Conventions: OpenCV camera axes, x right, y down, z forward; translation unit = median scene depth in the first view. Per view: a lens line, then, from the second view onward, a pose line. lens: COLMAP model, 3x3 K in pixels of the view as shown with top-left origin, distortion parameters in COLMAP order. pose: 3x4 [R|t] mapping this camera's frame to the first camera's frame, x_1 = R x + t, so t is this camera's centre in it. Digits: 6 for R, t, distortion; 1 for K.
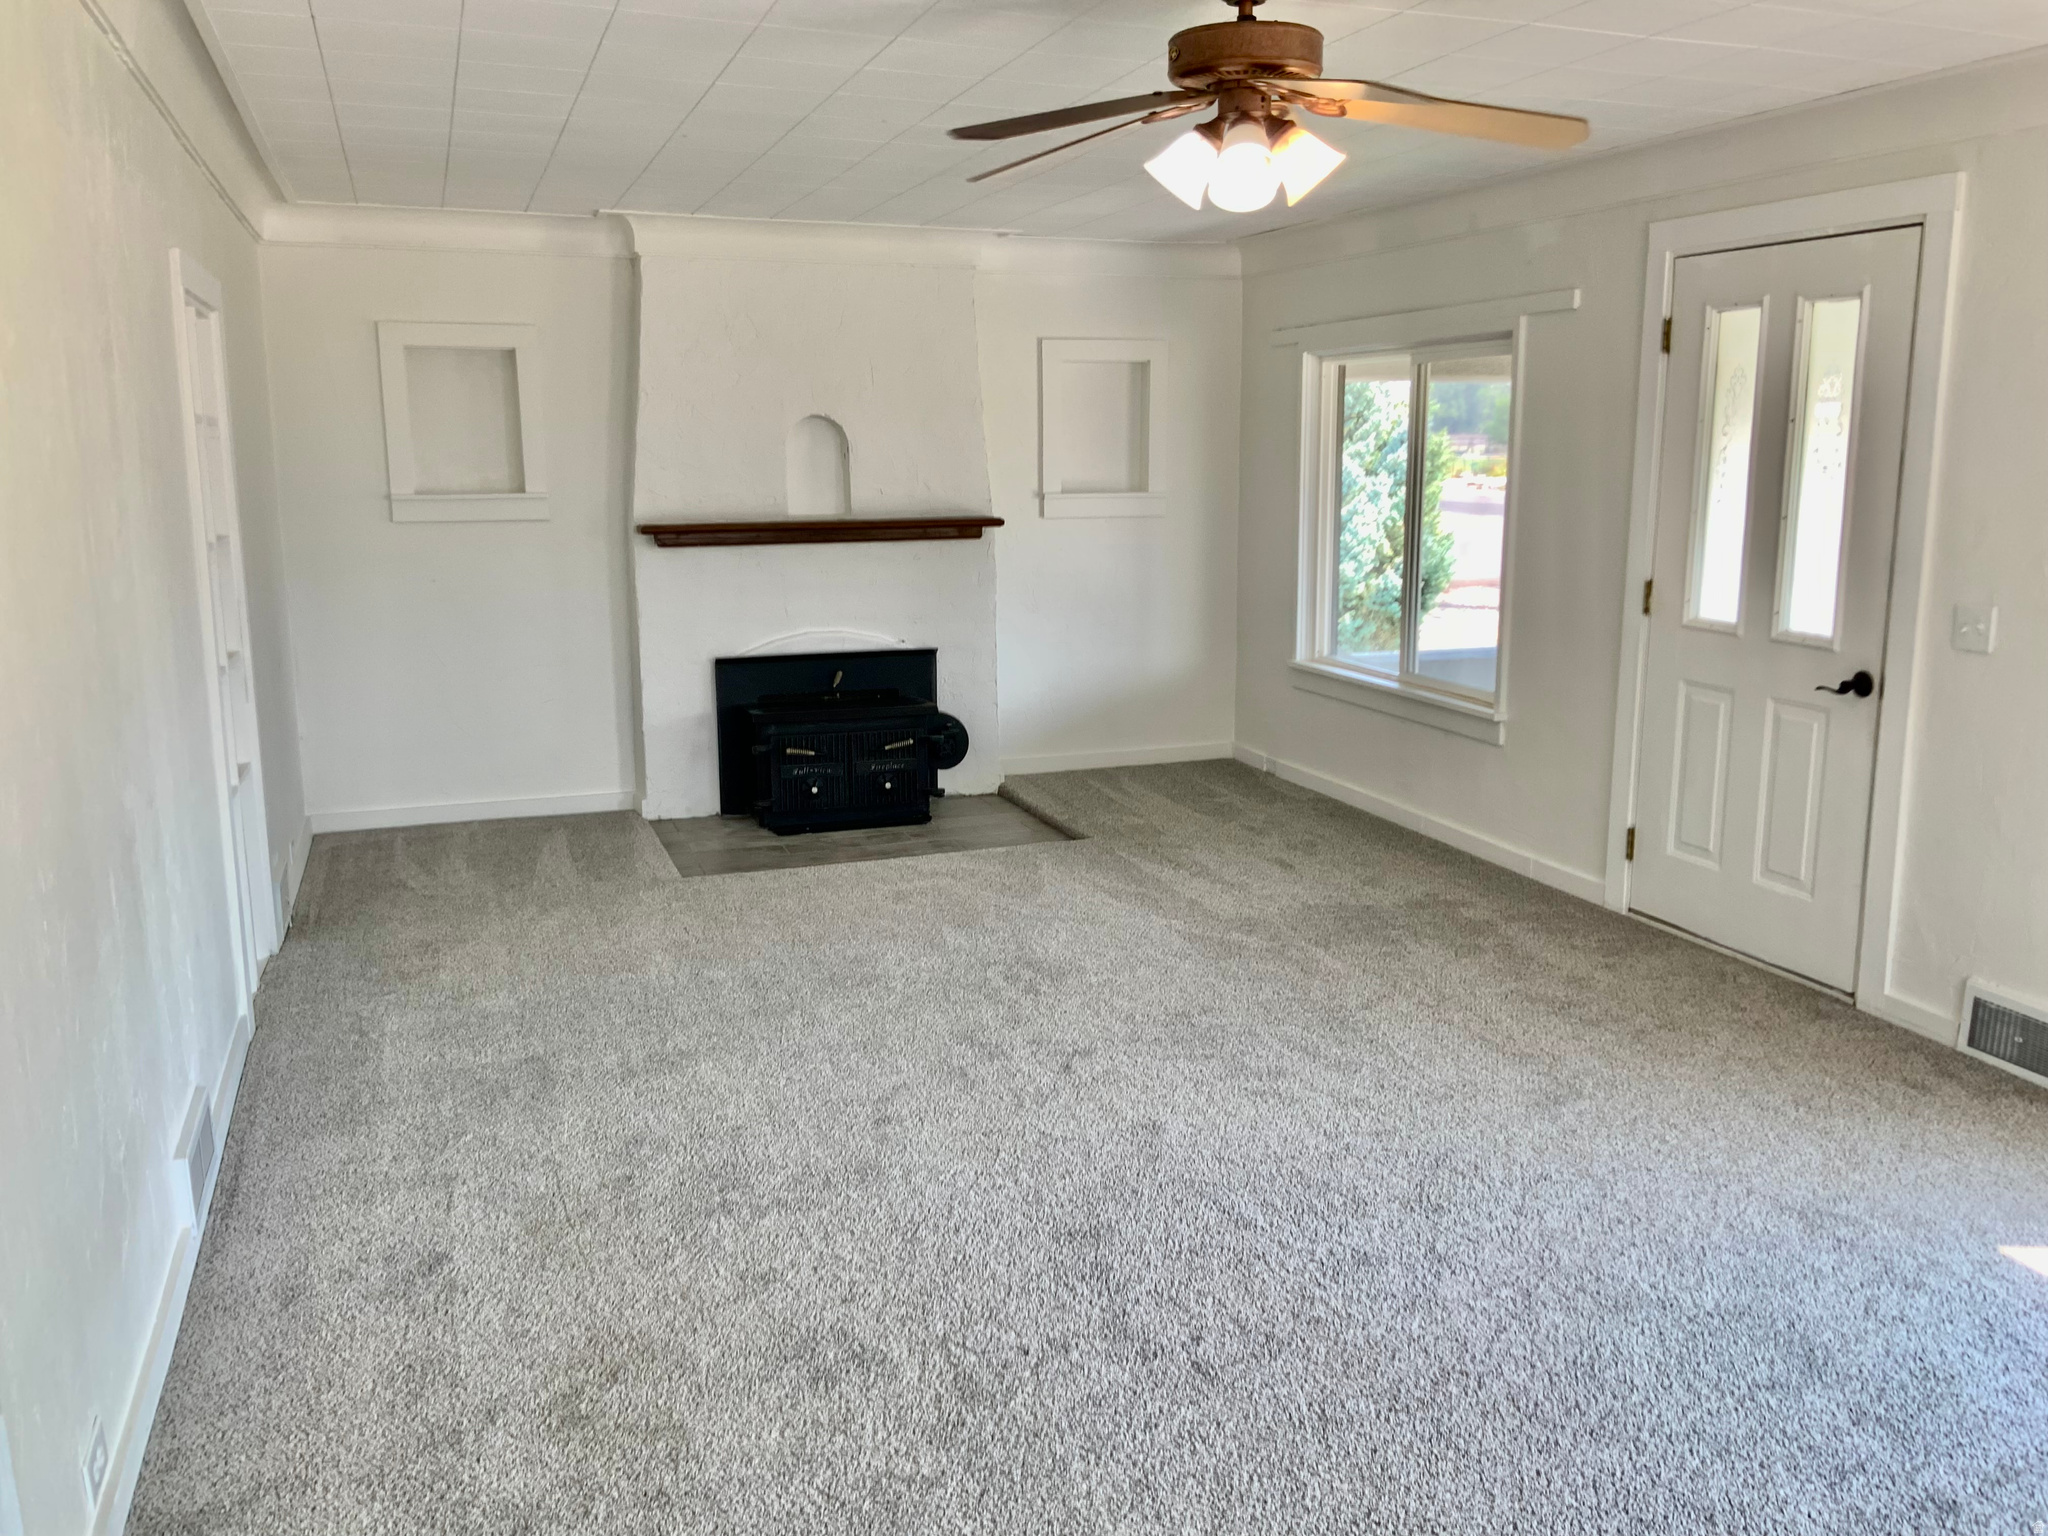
lens RADIAL K [[1715.0, 0, 991.7], [0, 1715.0, 766.1], [0, 0, 1]] dist [0.055394, -0.101325]
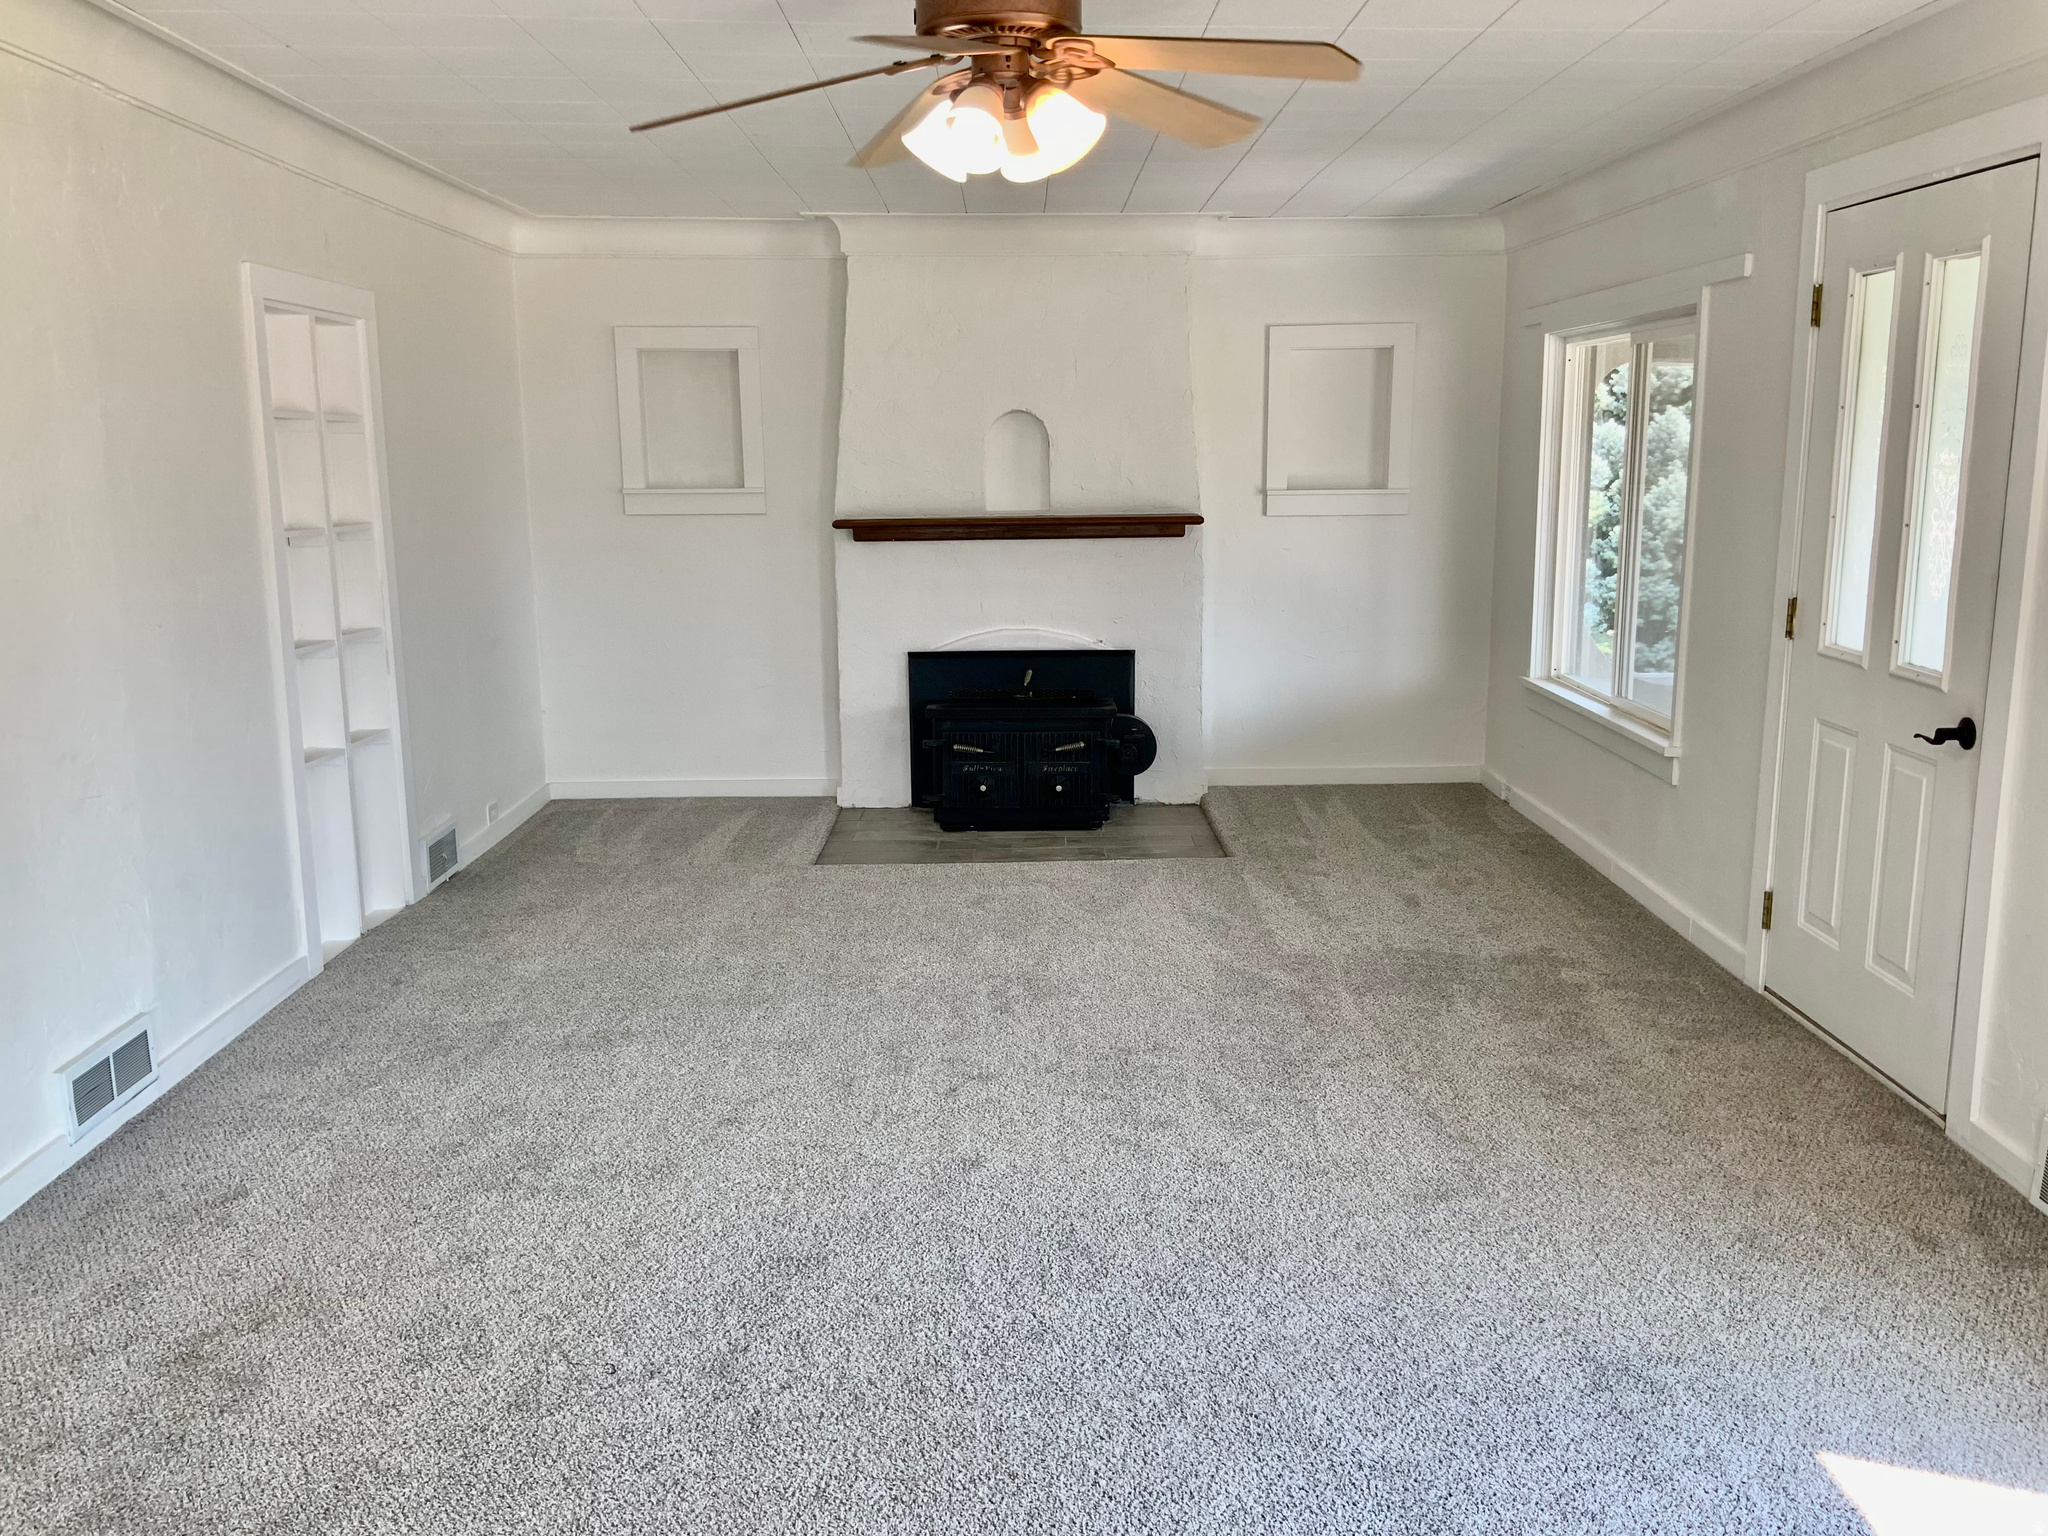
lens RADIAL K [[1715.0, 0, 1003.7], [0, 1715.0, 770.4], [0, 0, 1]] dist [0.055394, -0.101325]
pose [[0.944865, 0.058715, -0.322154, 0.296966], [-0.057531, 0.998256, 0.013205, -0.013234], [0.322368, 0.006057, 0.946595, 0.084132]]
